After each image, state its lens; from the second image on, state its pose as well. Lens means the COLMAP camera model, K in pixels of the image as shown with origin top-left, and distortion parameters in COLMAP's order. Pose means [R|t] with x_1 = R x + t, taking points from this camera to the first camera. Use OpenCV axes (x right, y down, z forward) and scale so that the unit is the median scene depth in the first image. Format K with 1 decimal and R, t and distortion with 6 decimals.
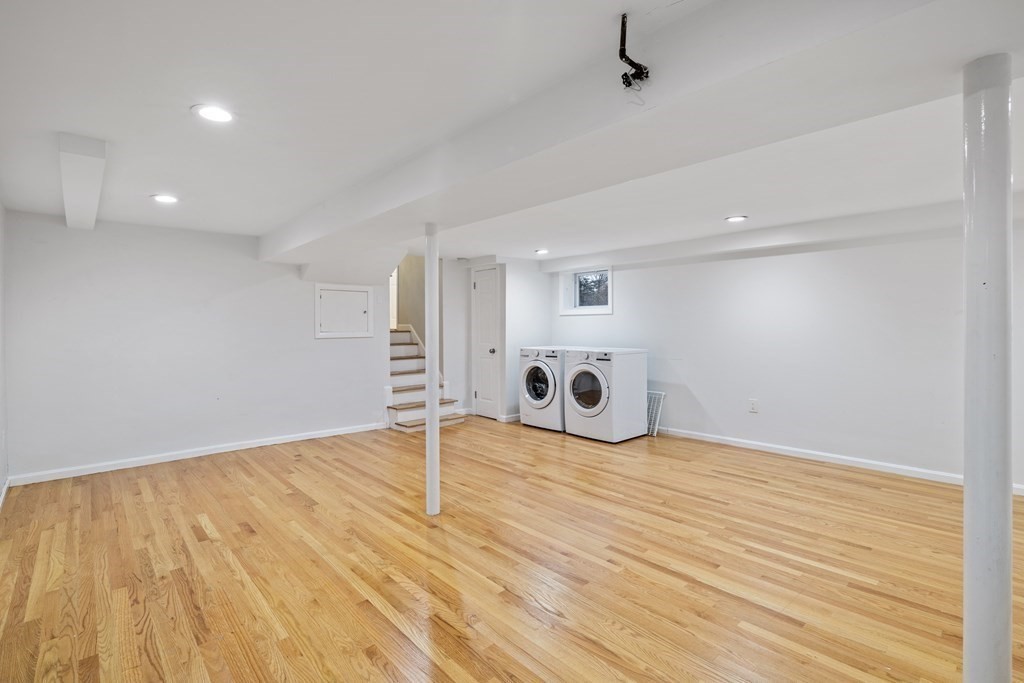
lens RADIAL K [[470.1, 0, 511.9], [0, 470.1, 331.4], [0, 0, 1]] dist [-0.009235, 0.003312]
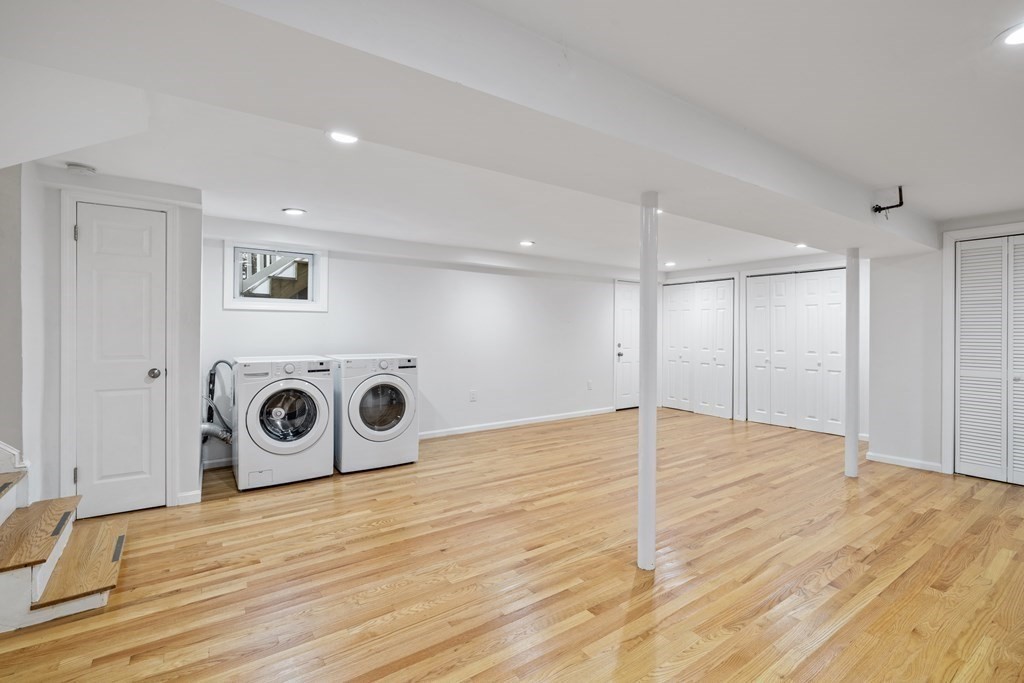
lens RADIAL K [[470.1, 0, 489.7], [0, 470.1, 339.4], [0, 0, 1]] dist [-0.009235, 0.003312]
pose [[0.146666, -0.016268, 0.989052, -0.649533], [0.003228, 0.999867, 0.015967, -0.002838], [-0.989181, 0.000851, 0.146699, 0.764904]]
